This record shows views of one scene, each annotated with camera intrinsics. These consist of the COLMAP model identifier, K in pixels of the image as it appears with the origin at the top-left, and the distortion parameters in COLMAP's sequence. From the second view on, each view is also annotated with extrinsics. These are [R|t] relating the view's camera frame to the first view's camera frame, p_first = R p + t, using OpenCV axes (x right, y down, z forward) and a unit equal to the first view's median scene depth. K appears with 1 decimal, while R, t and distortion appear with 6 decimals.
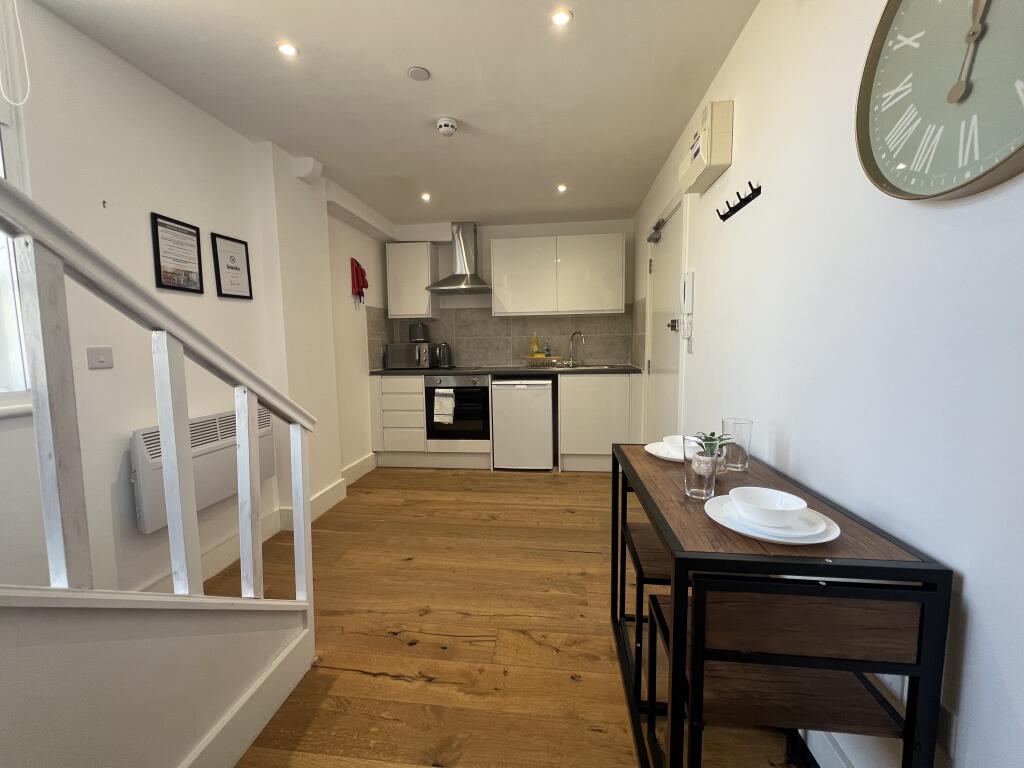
lens RADIAL K [[411.0, 0, 509.0], [0, 411.0, 381.0], [0, 0, 1]] dist [-0.000012, 0.000337]
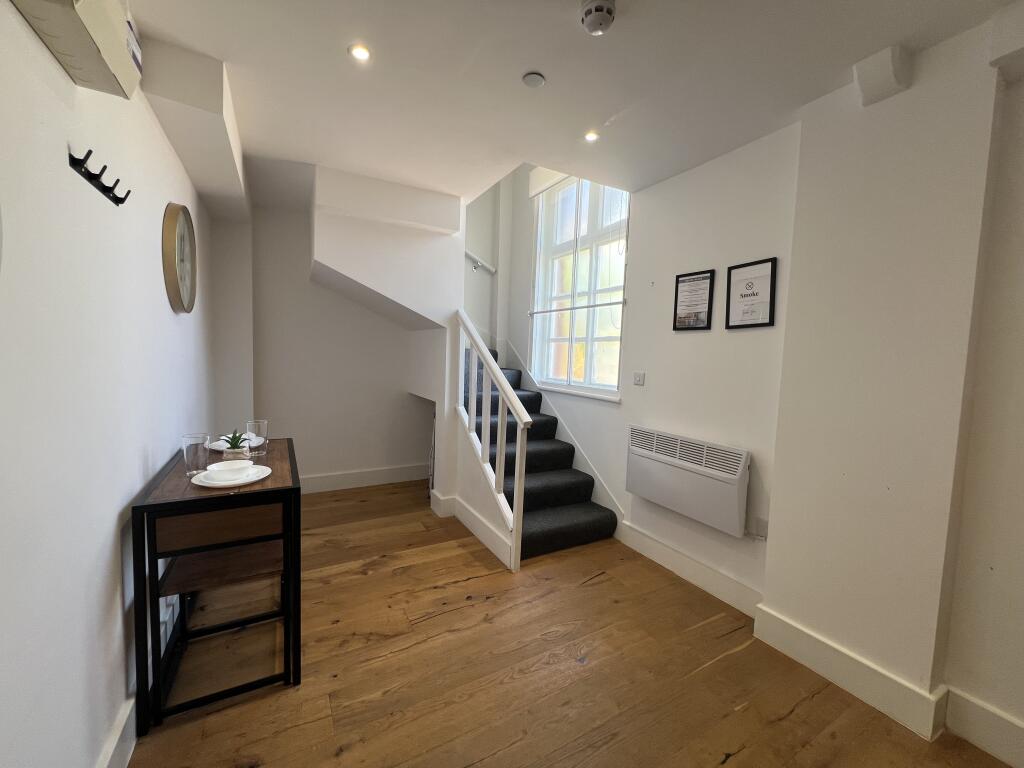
lens RADIAL K [[411.0, 0, 509.0], [0, 411.0, 381.0], [0, 0, 1]] dist [-0.000012, 0.000337]
pose [[-0.807255, 0.029021, -0.589489, 0.180841], [-0.073524, 0.986065, 0.149230, -0.110470], [0.585606, 0.163808, -0.793872, 0.865859]]
